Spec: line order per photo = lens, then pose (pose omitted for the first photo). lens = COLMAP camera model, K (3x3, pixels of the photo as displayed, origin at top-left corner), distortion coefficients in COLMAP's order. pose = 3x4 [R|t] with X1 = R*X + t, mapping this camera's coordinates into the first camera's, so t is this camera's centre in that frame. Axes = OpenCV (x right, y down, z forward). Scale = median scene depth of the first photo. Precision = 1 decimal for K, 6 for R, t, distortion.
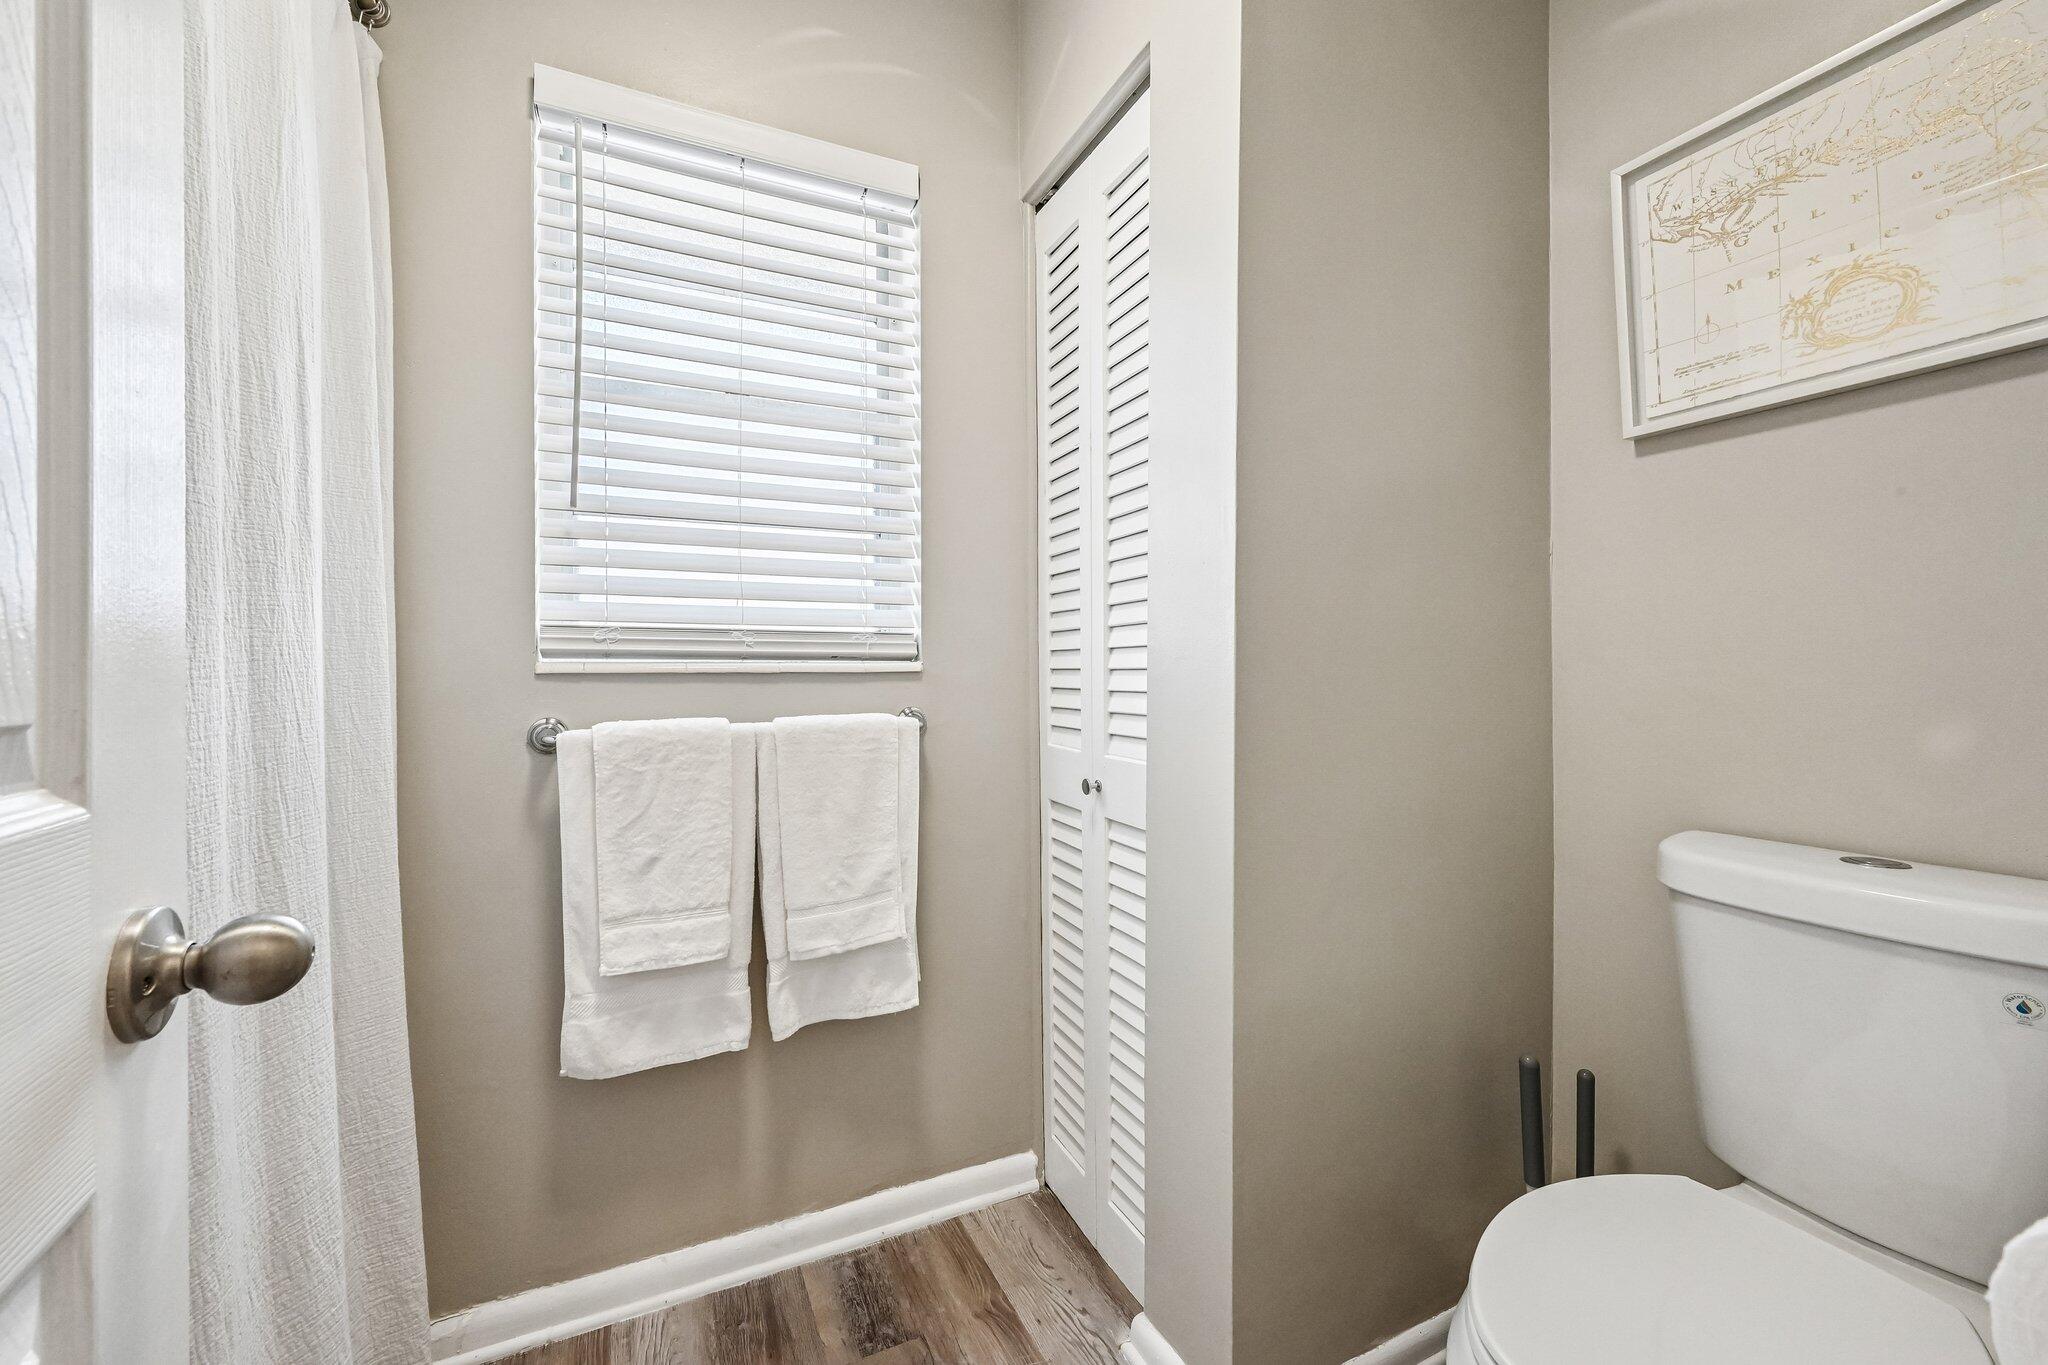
lens RADIAL K [[811.4, 0, 1027.3], [0, 811.4, 676.4], [0, 0, 1]] dist [0.006705, -0.000202]
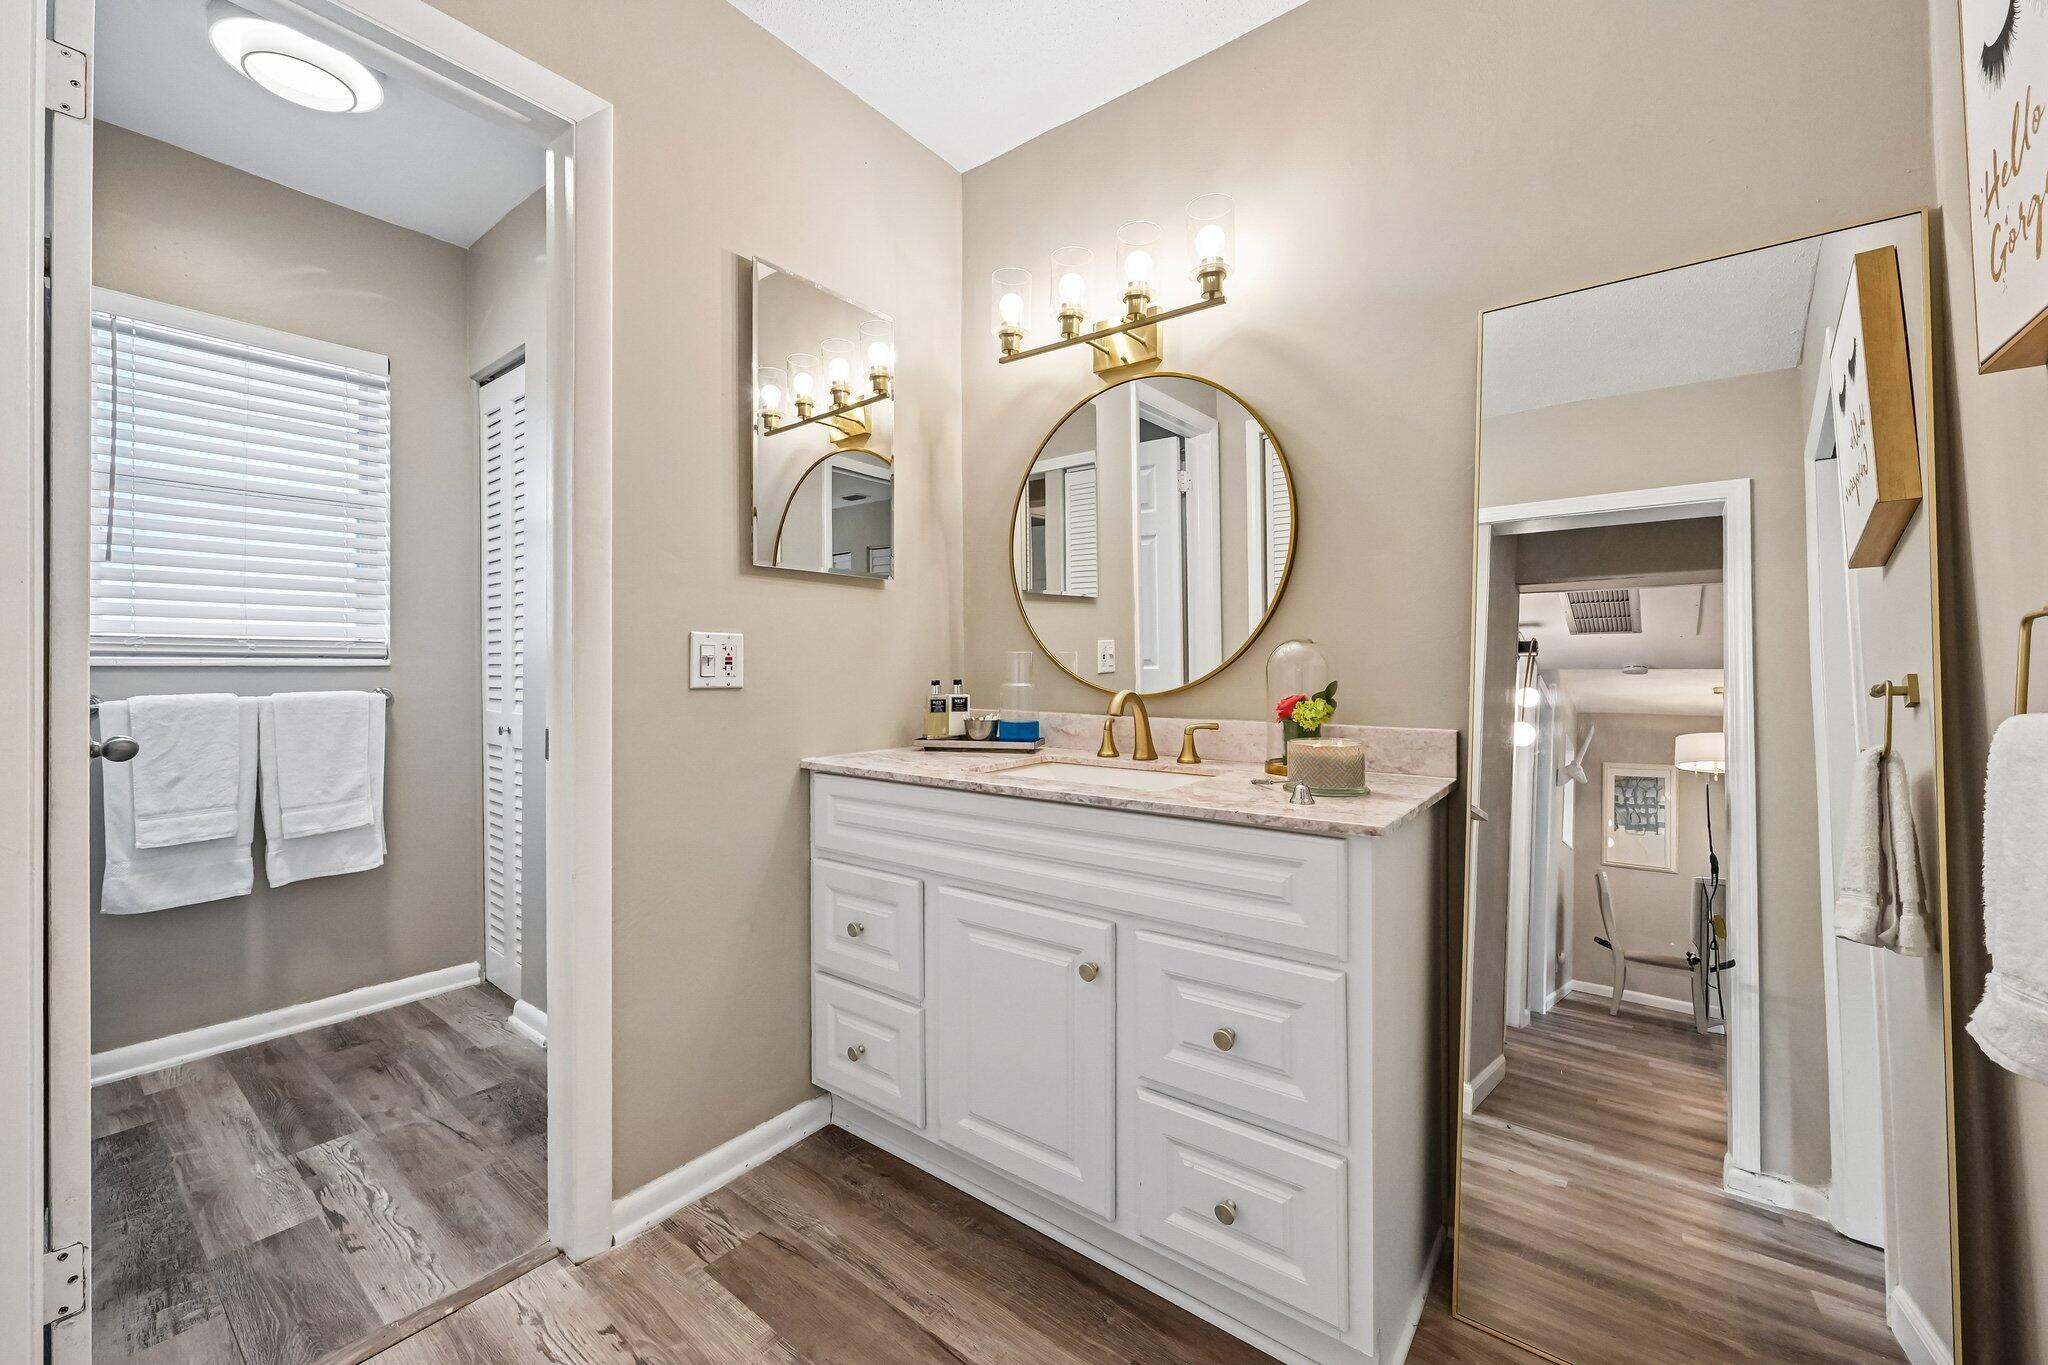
lens RADIAL K [[811.4, 0, 1009.4], [0, 811.4, 667.3], [0, 0, 1]] dist [0.006705, -0.000202]
pose [[0.906337, -0.000197, 0.422555, 0.347862], [0.004499, 0.999948, -0.009182, 0.019712], [-0.422531, 0.010223, 0.906291, -1.144198]]
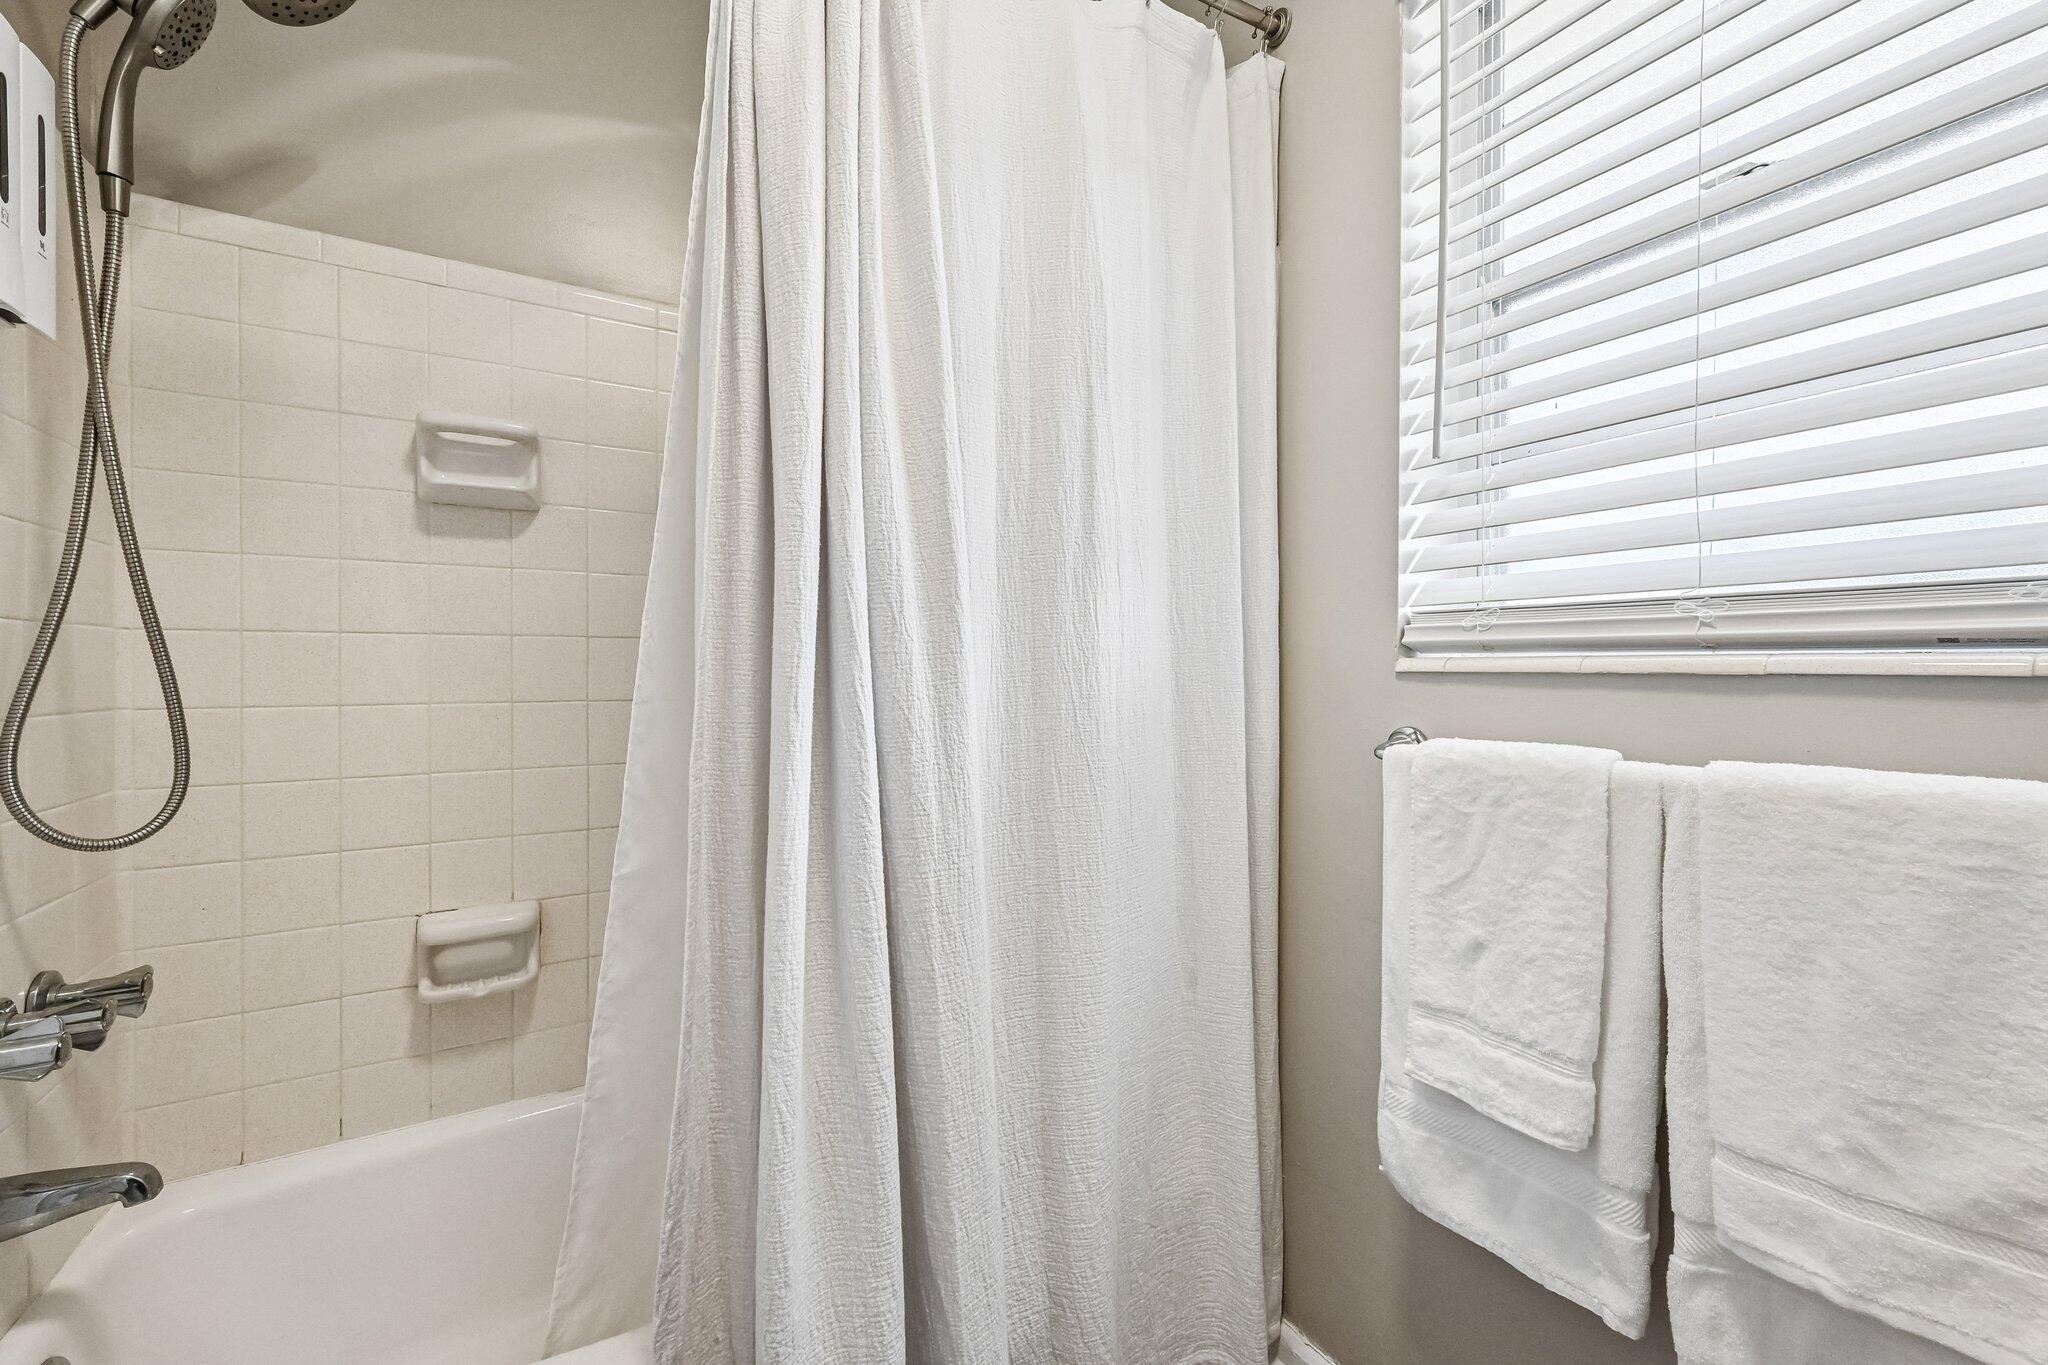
lens RADIAL K [[811.4, 0, 1015.7], [0, 811.4, 677.1], [0, 0, 1]] dist [0.006705, -0.000202]
pose [[0.091160, 0.014764, -0.995727, 0.171934], [-0.010898, 0.999845, 0.013827, -0.005097], [0.995777, 0.009590, 0.091307, 0.510958]]
